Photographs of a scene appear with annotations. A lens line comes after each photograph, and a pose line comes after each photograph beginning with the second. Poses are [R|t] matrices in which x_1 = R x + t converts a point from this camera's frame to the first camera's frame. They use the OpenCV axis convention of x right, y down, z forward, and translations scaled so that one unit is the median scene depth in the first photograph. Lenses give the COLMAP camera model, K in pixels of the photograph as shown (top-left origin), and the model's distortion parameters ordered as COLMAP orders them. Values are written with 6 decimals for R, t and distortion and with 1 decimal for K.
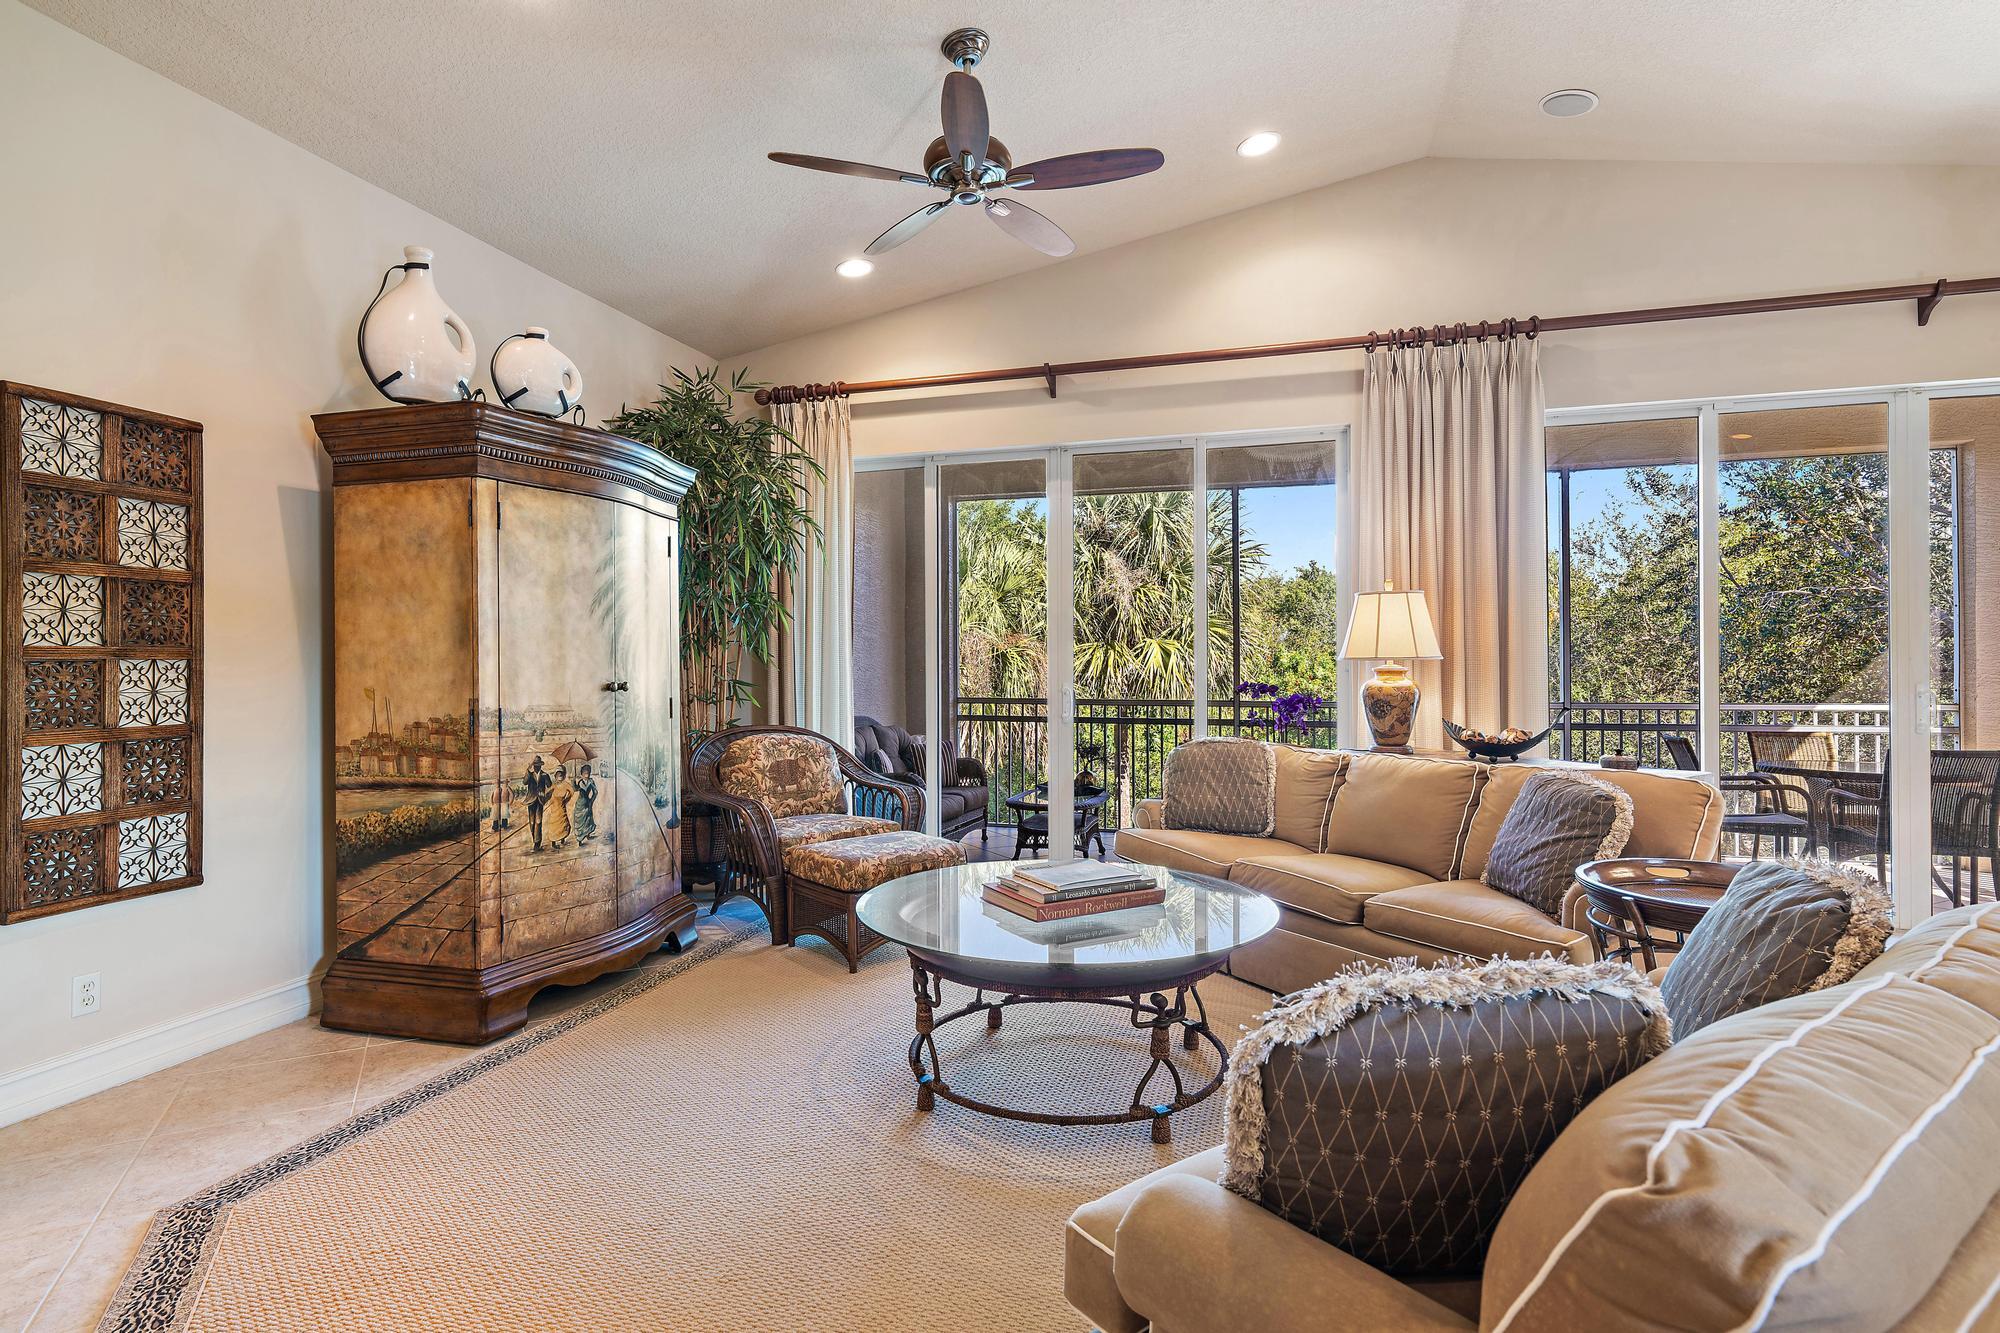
lens RADIAL K [[1025.0, 0, 1002.0], [0, 1025.0, 660.3], [0, 0, 1]] dist [0.003489, -0.000904]
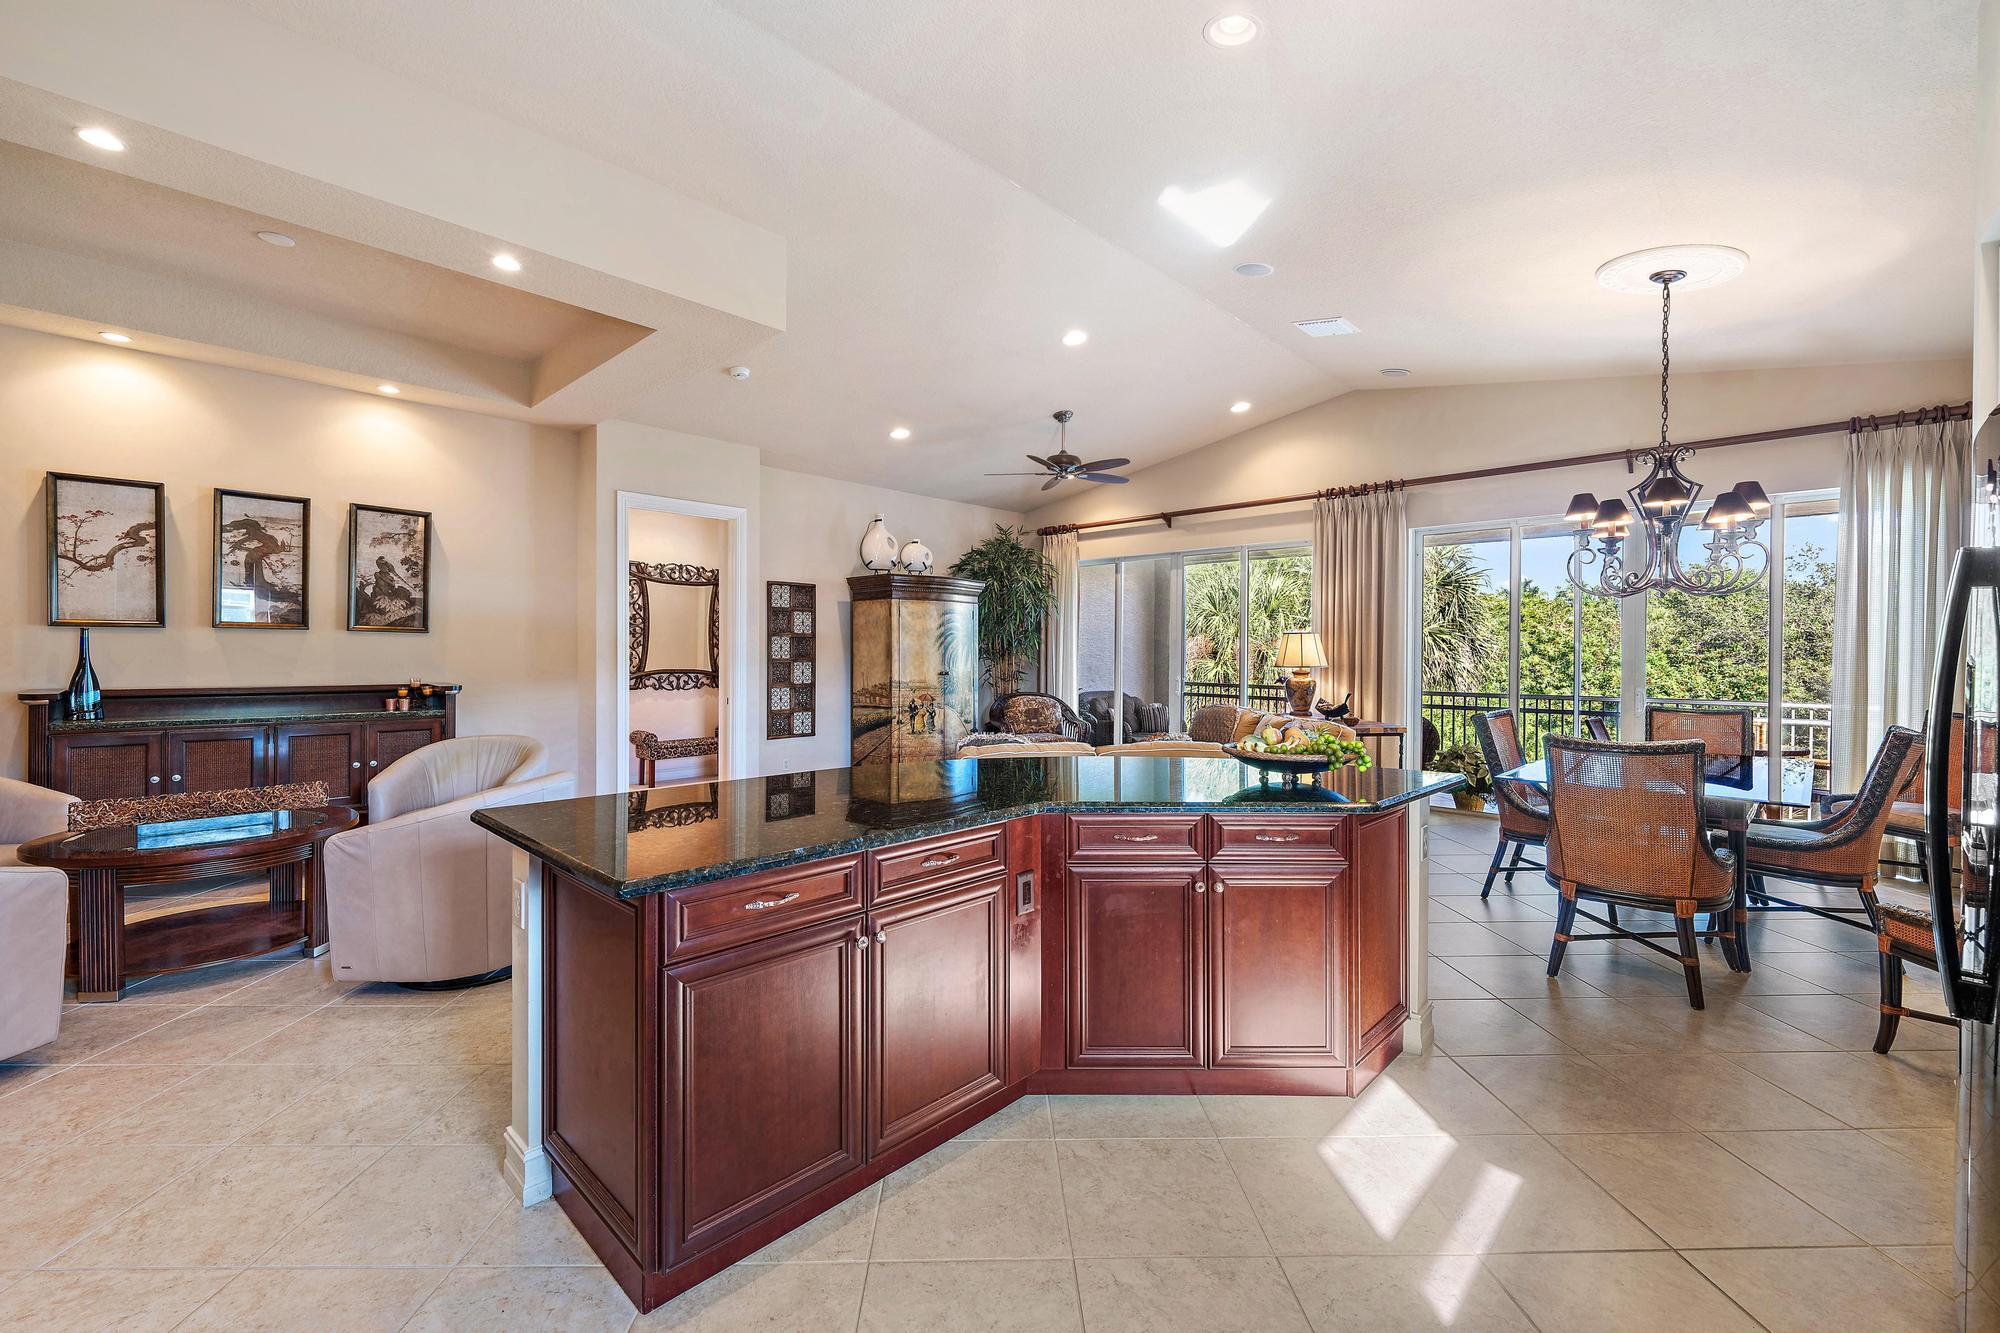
lens RADIAL K [[831.6, 0, 994.9], [0, 831.6, 660.6], [0, 0, 1]] dist [-0.000506, -0.000035]
pose [[0.886818, 0.013002, -0.461936, 0.767713], [-0.007088, 0.999869, 0.014535, -0.041452], [0.462065, -0.009615, 0.886794, -0.868547]]
